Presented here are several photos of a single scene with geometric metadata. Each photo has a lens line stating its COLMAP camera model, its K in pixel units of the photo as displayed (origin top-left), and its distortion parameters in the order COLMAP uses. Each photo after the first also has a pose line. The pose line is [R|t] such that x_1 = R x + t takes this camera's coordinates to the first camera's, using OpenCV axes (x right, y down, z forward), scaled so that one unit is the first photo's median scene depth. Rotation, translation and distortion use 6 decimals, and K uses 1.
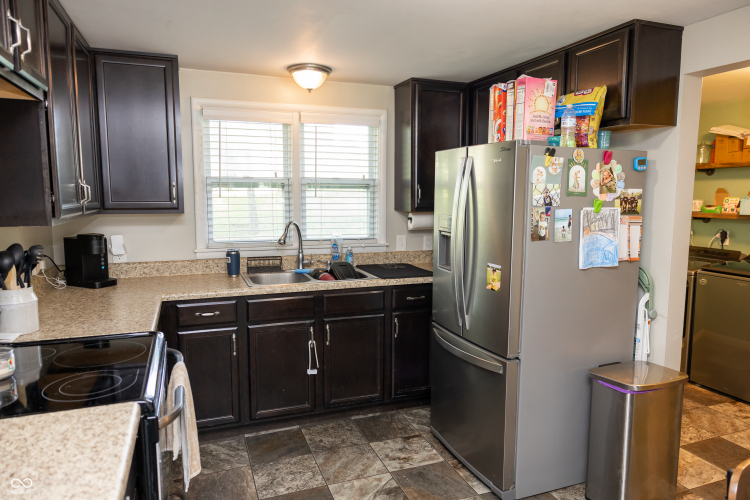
lens RADIAL K [[503.0, 0, 375.0], [0, 503.0, 250.0], [0, 0, 1]] dist [0.000900, -0.001373]
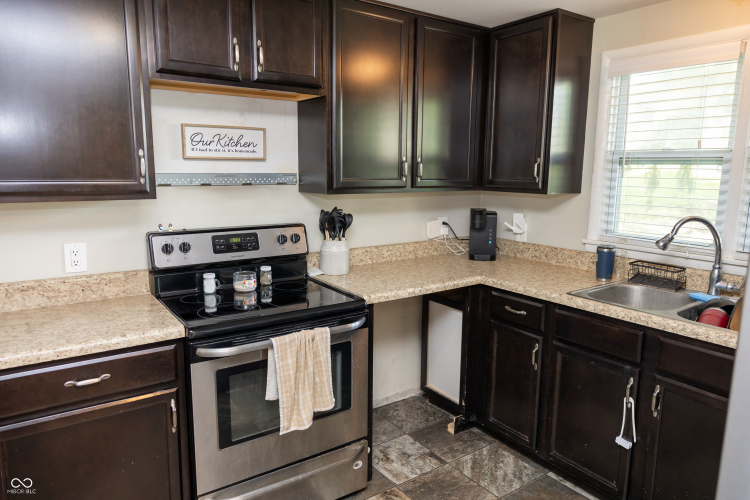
lens RADIAL K [[503.0, 0, 375.0], [0, 503.0, 250.0], [0, 0, 1]] dist [0.000900, -0.001373]
pose [[0.248999, 0.155613, -0.955921, 0.367427], [-0.117193, 0.984596, 0.129754, -0.052728], [0.961387, 0.079719, 0.263400, 0.461548]]
